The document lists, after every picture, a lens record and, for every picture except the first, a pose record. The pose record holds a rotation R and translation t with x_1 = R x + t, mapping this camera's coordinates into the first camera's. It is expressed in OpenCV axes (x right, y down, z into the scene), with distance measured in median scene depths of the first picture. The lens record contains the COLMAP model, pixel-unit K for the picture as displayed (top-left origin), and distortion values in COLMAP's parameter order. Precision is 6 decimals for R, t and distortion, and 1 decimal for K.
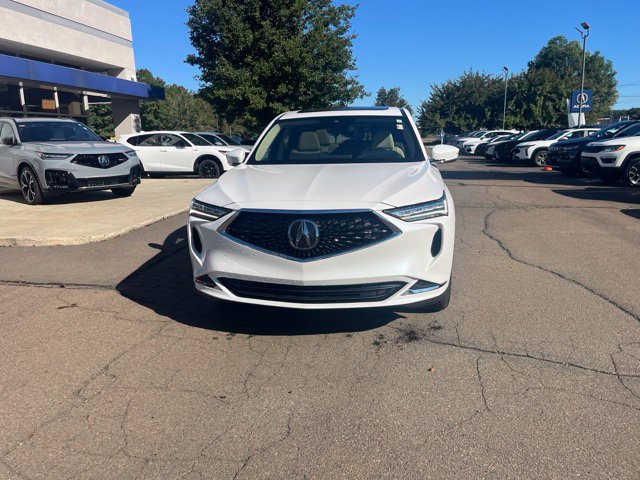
lens RADIAL K [[488.5, 0, 319.8], [0, 488.5, 239.9], [0, 0, 1]] dist [0.077538, -0.096428]
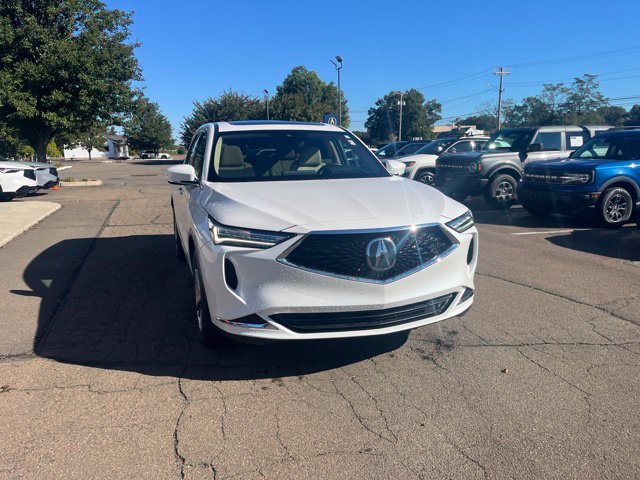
lens RADIAL K [[488.5, 0, 320.2], [0, 488.5, 238.4], [0, 0, 1]] dist [0.077538, -0.096428]
pose [[0.881039, -0.075460, 0.466987, -0.274198], [0.092164, 0.995659, -0.012991, -0.019230], [-0.463979, 0.054485, 0.884169, 0.108327]]
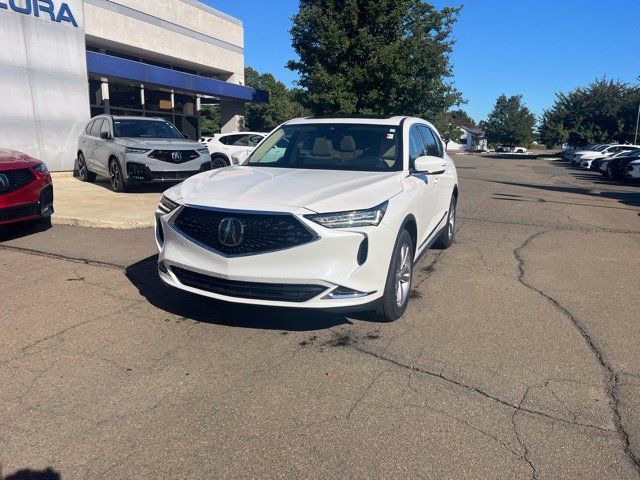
lens RADIAL K [[488.5, 0, 319.8], [0, 488.5, 237.6], [0, 0, 1]] dist [0.077538, -0.096428]
pose [[0.971417, 0.085692, -0.221375, 0.189793], [-0.088575, 0.996065, -0.003110, -0.006125], [0.220237, 0.022629, 0.975184, -0.002728]]
